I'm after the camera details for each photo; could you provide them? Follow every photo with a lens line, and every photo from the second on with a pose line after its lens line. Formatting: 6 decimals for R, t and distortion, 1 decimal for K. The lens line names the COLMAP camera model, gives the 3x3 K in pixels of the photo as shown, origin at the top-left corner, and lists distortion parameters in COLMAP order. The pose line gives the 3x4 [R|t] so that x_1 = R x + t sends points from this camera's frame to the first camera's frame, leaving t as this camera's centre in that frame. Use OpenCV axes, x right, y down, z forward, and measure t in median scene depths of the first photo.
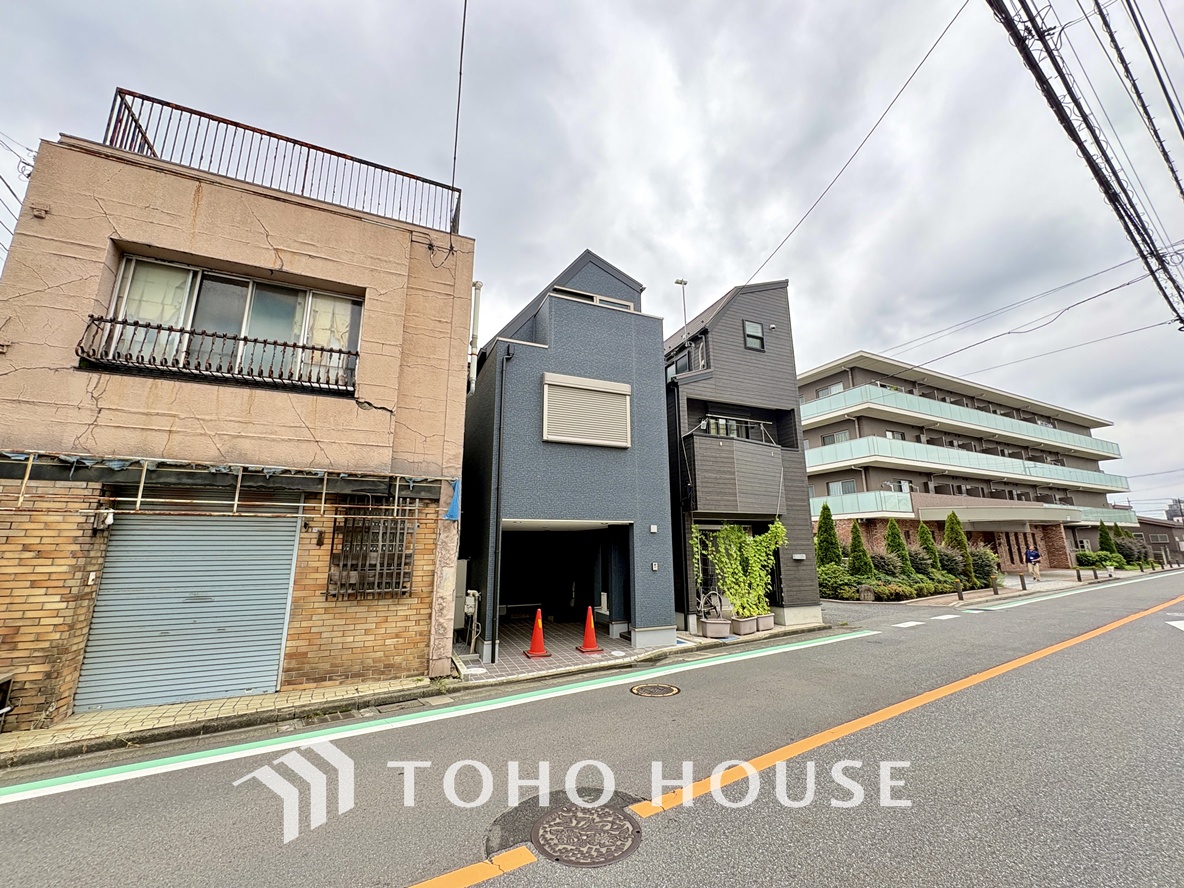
lens RADIAL K [[473.3, 0, 593.5], [0, 473.3, 443.7], [0, 0, 1]] dist [0.000092, 0.000017]
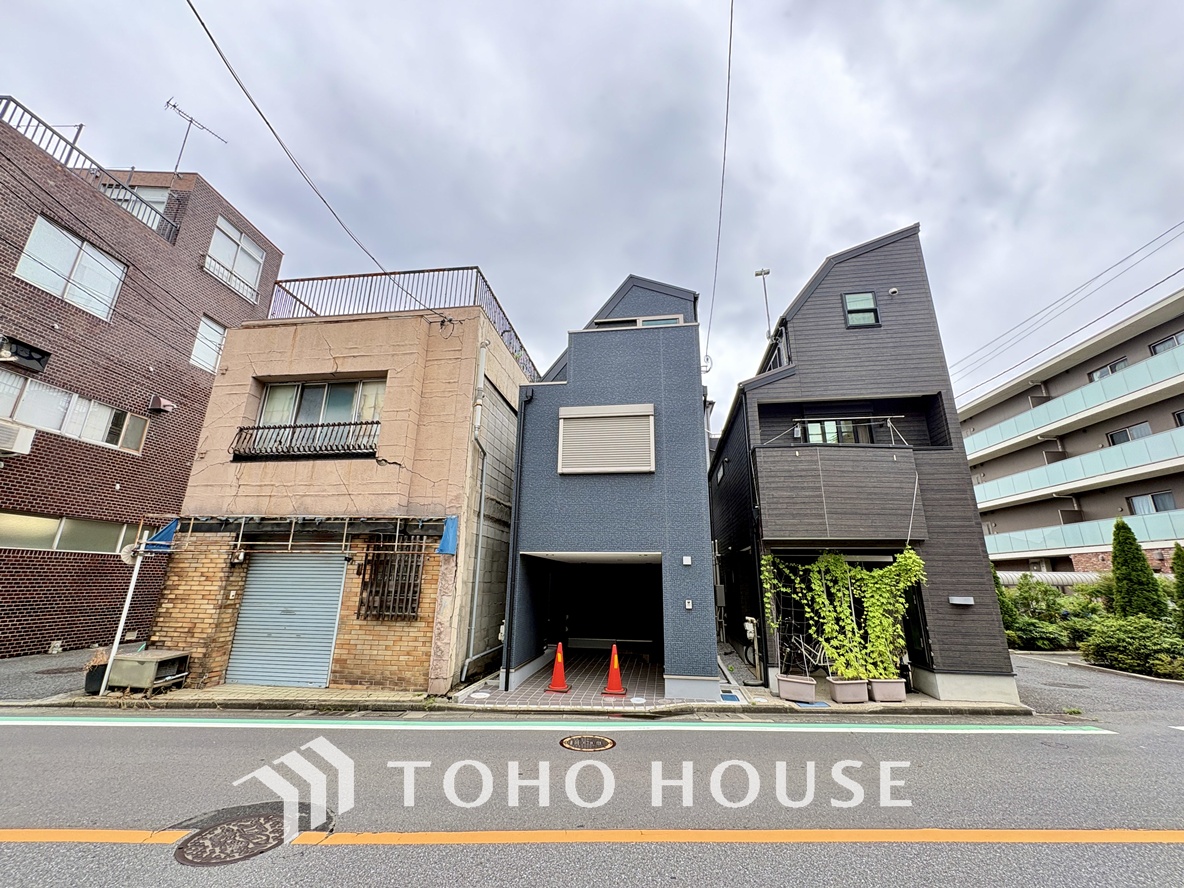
lens RADIAL K [[473.3, 0, 593.5], [0, 473.3, 443.7], [0, 0, 1]] dist [0.000092, 0.000017]
pose [[0.850283, -0.131708, -0.509581, 0.616342], [0.096852, 0.990804, -0.094479, 0.041249], [0.517338, 0.030980, 0.855220, 0.203208]]
